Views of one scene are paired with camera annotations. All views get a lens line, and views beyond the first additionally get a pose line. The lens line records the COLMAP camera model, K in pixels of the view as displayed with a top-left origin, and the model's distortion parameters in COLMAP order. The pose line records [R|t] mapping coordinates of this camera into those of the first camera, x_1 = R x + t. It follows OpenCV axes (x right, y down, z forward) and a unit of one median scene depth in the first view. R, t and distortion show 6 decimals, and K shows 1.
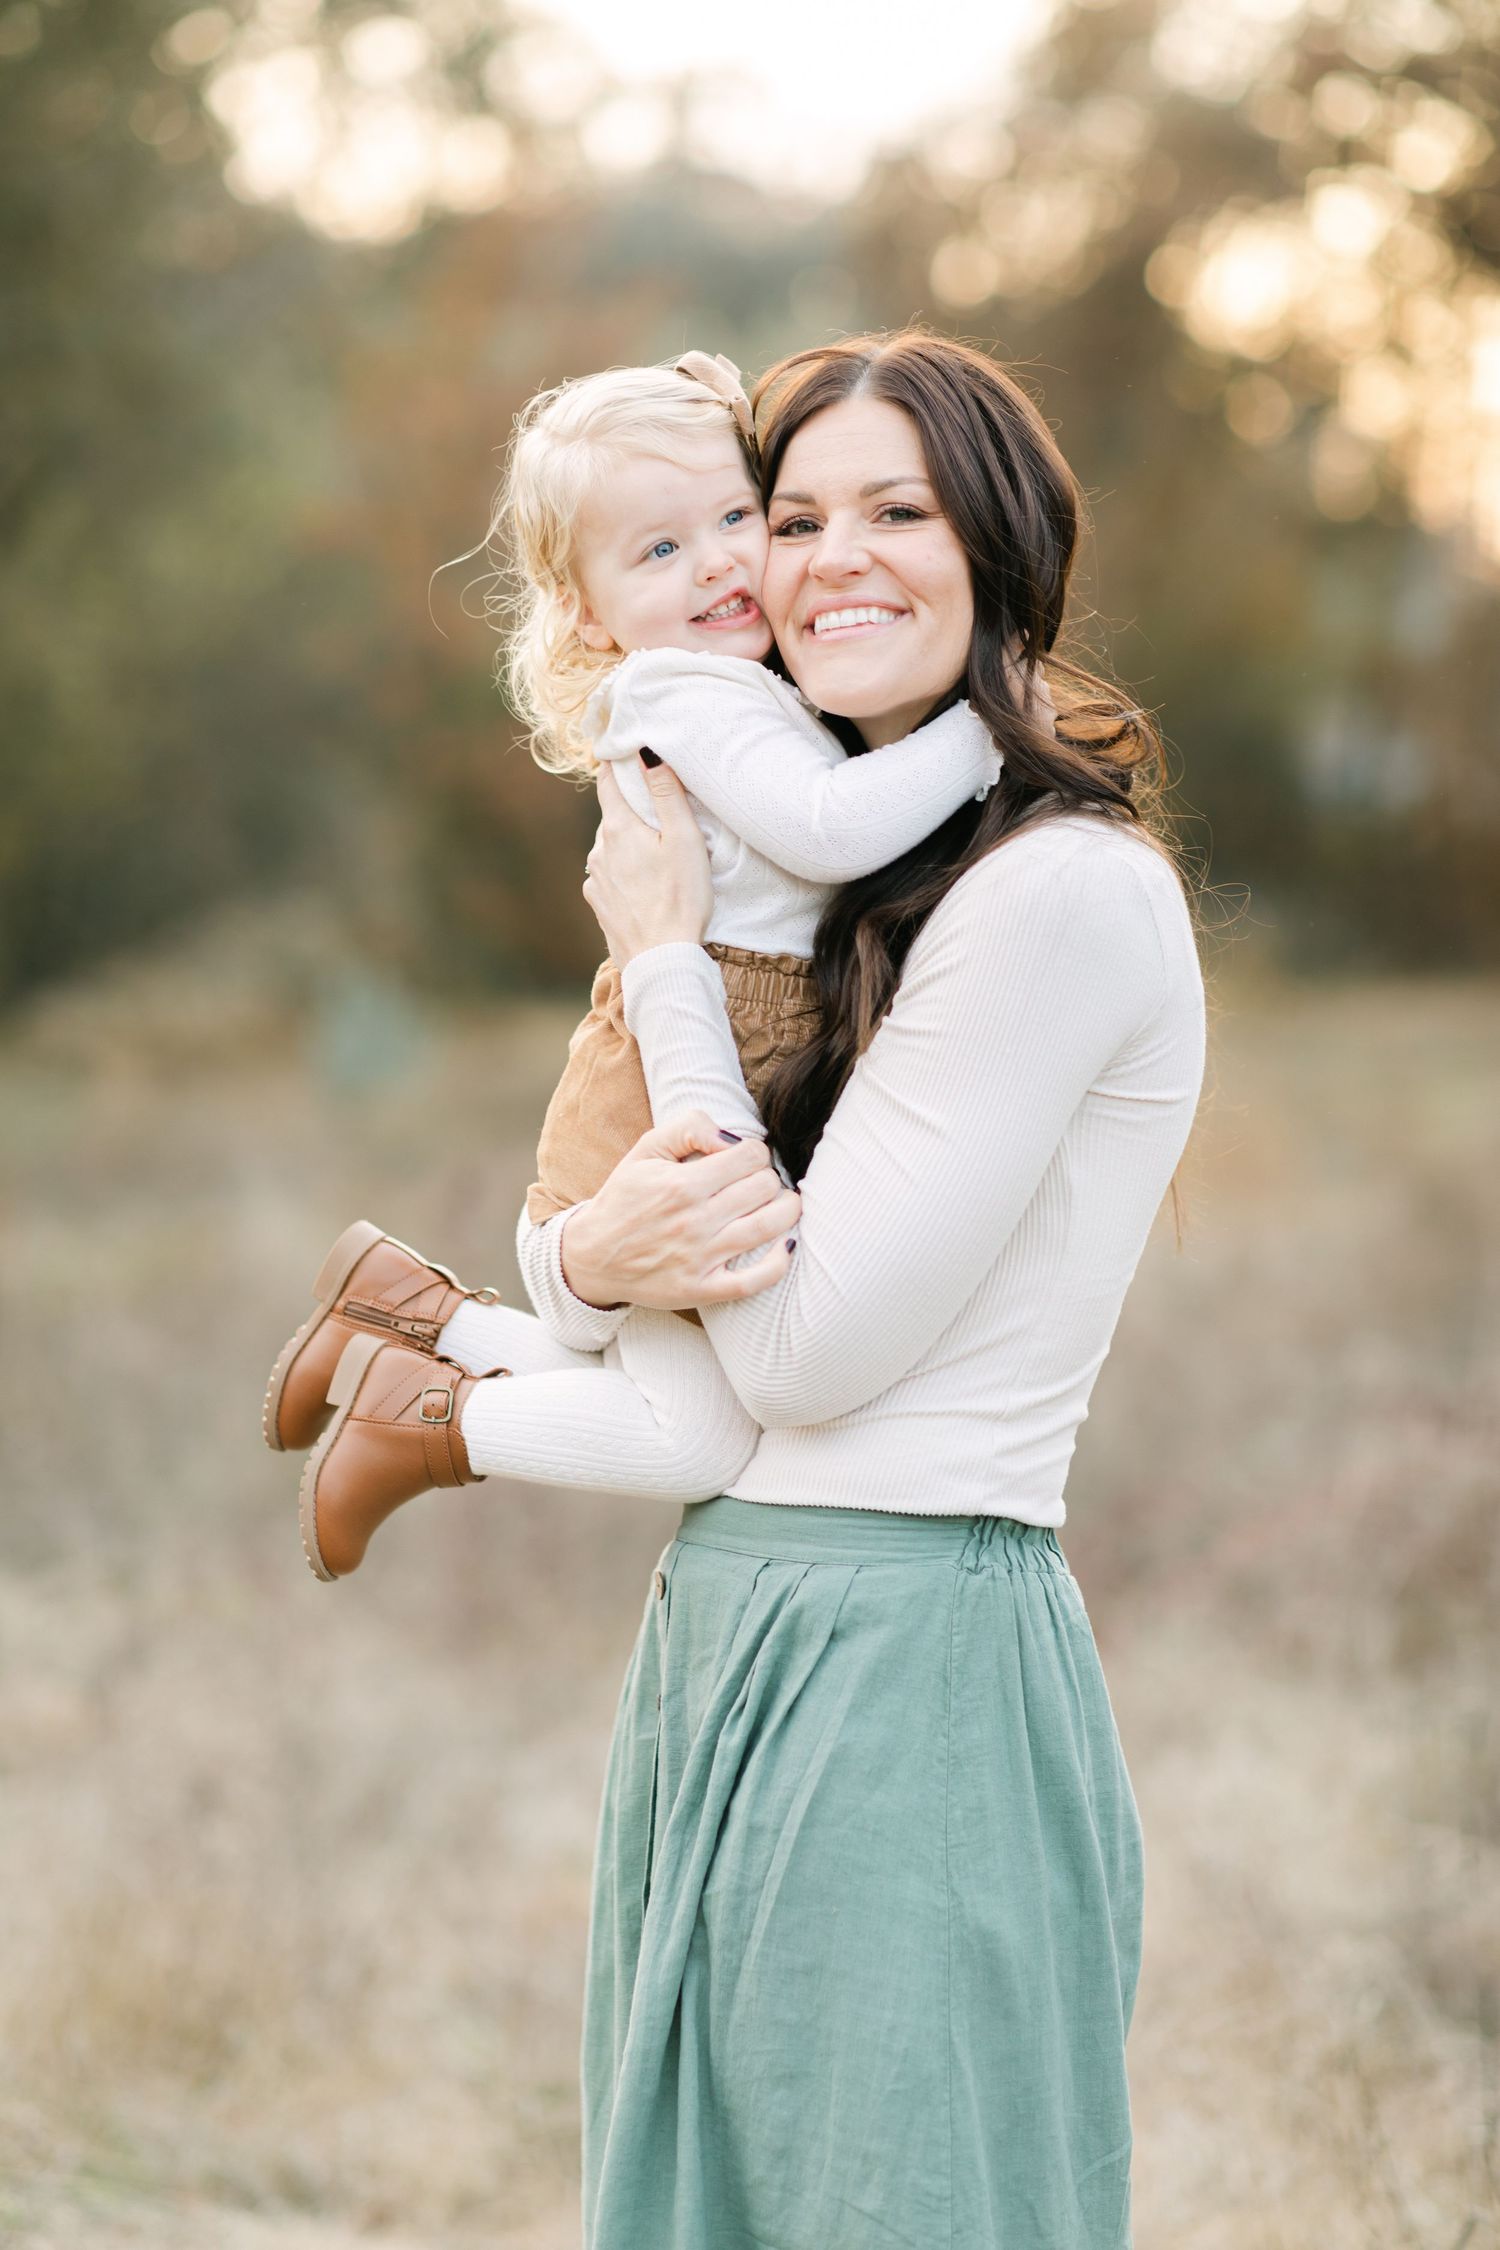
lens RADIAL K [[5567.4, 0, 733.1], [0, 5567.4, 1112.5], [0, 0, 1]] dist [-0.001558, 0.000000]
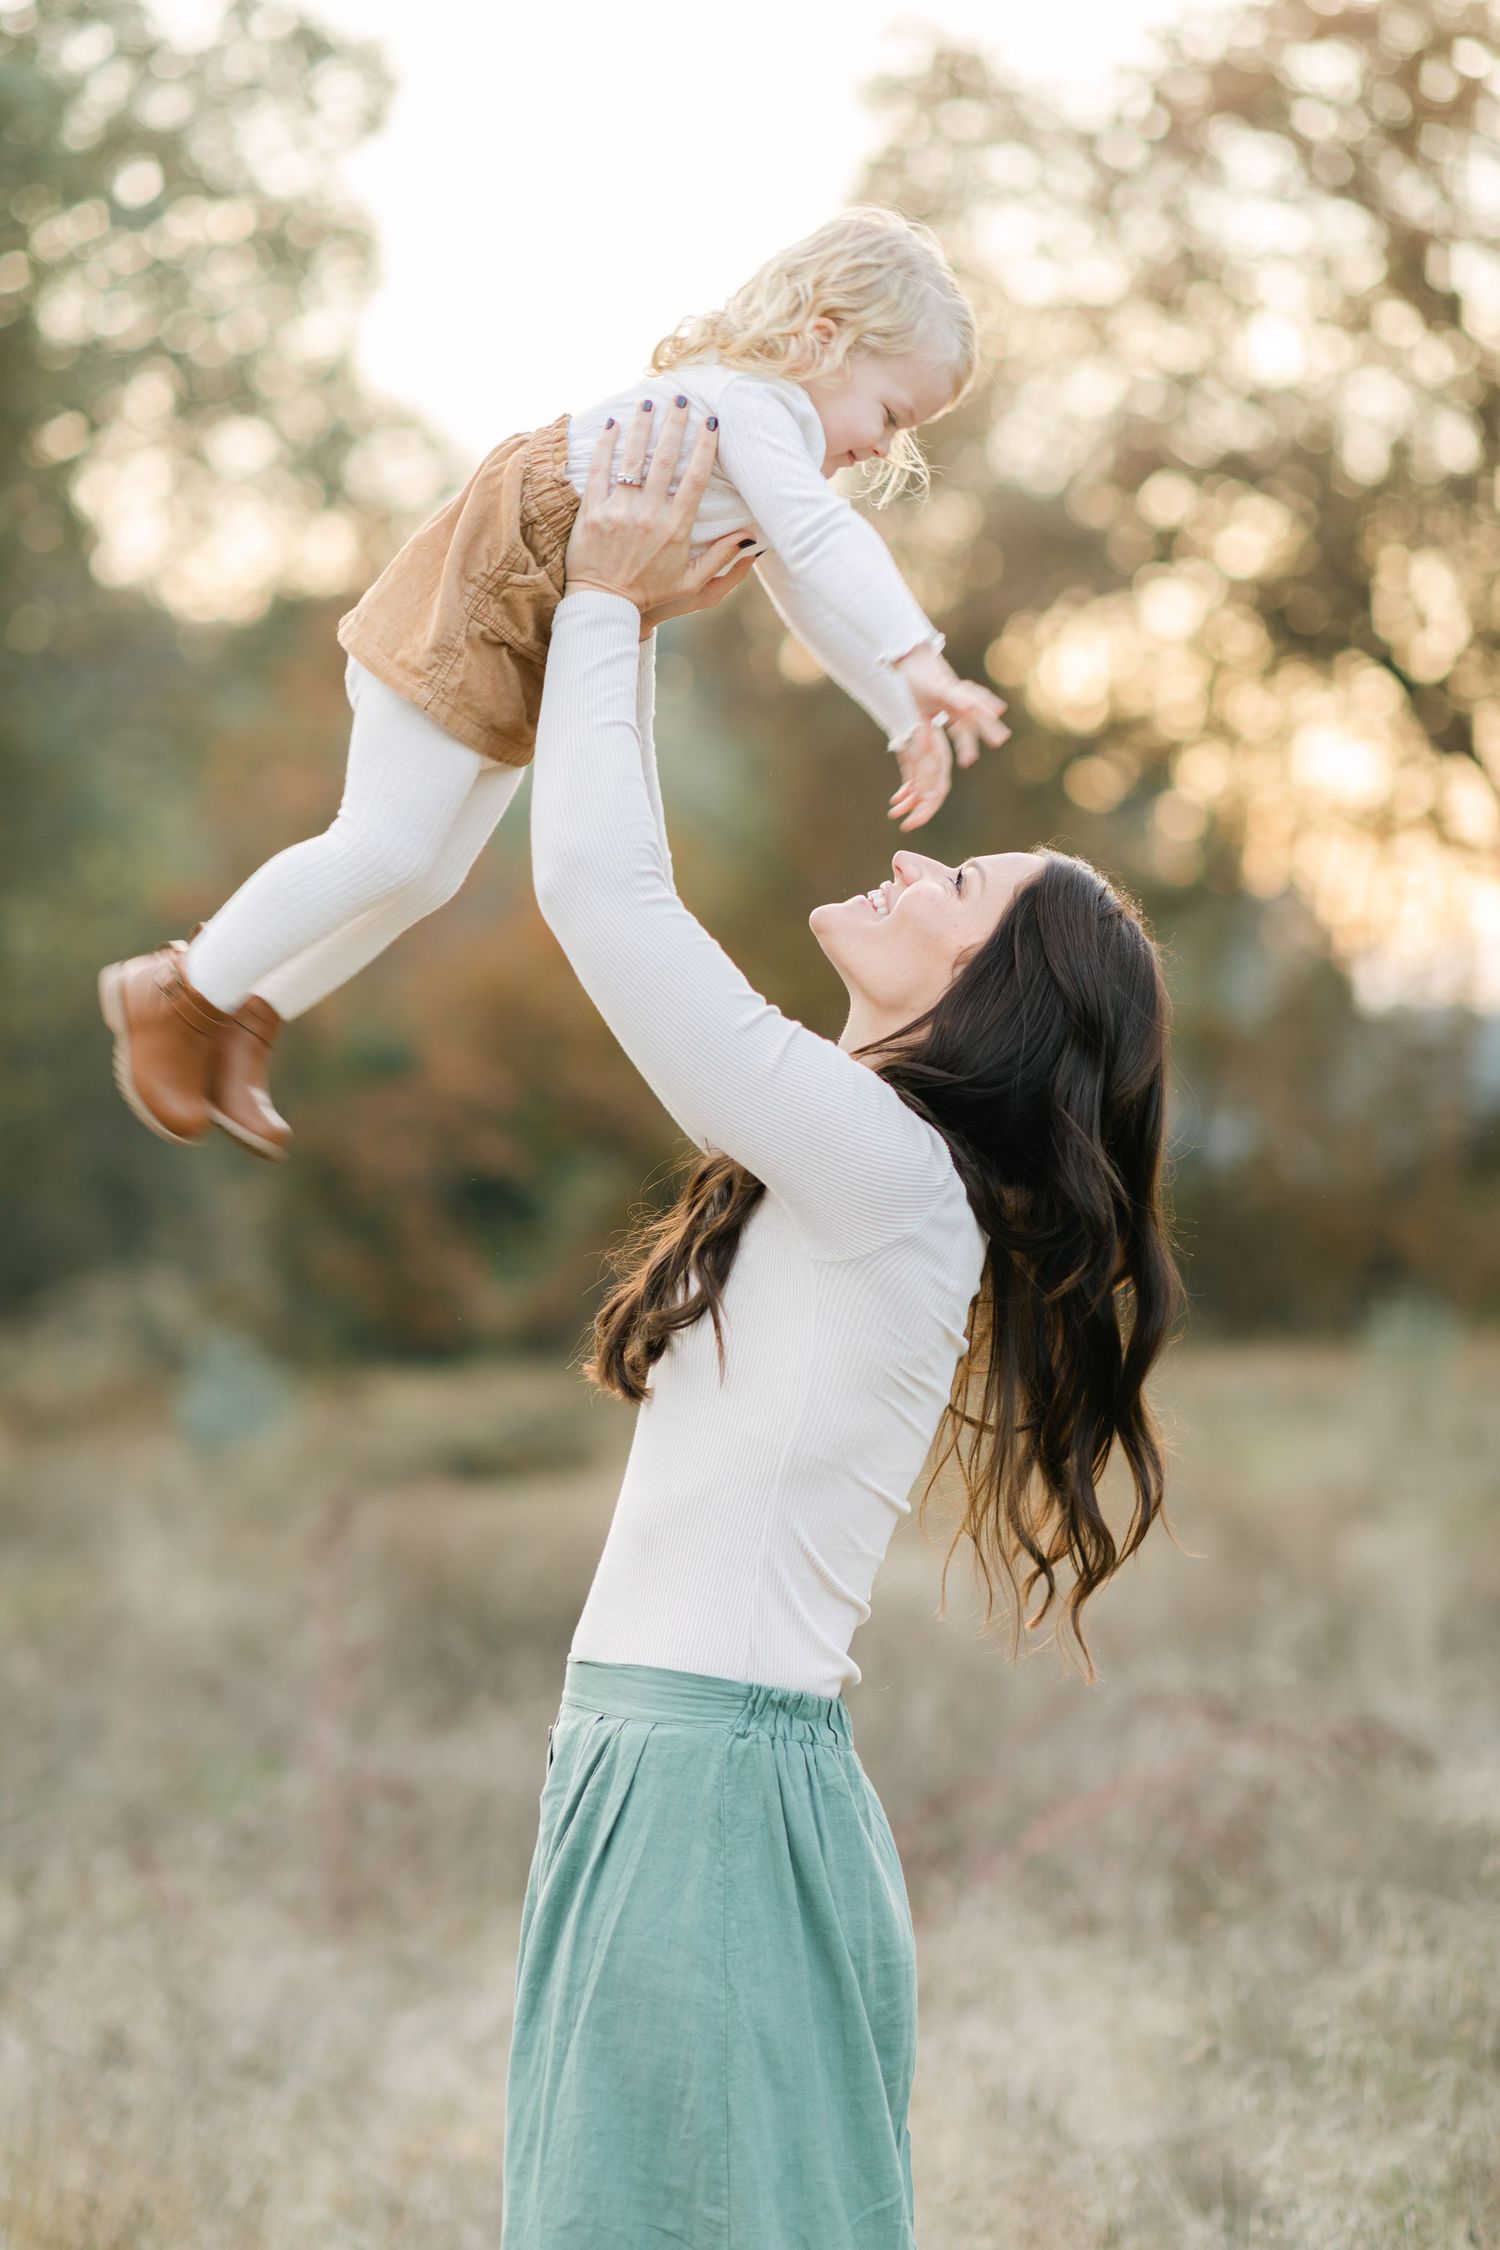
lens RADIAL K [[5567.4, 0, 765.7], [0, 5567.4, 1135.7], [0, 0, 1]] dist [-0.001558, 0.000000]
pose [[0.999471, -0.008690, 0.031341, 0.003388], [0.010624, 0.998016, -0.062062, 0.008791], [-0.030740, 0.062362, 0.997580, -0.116663]]
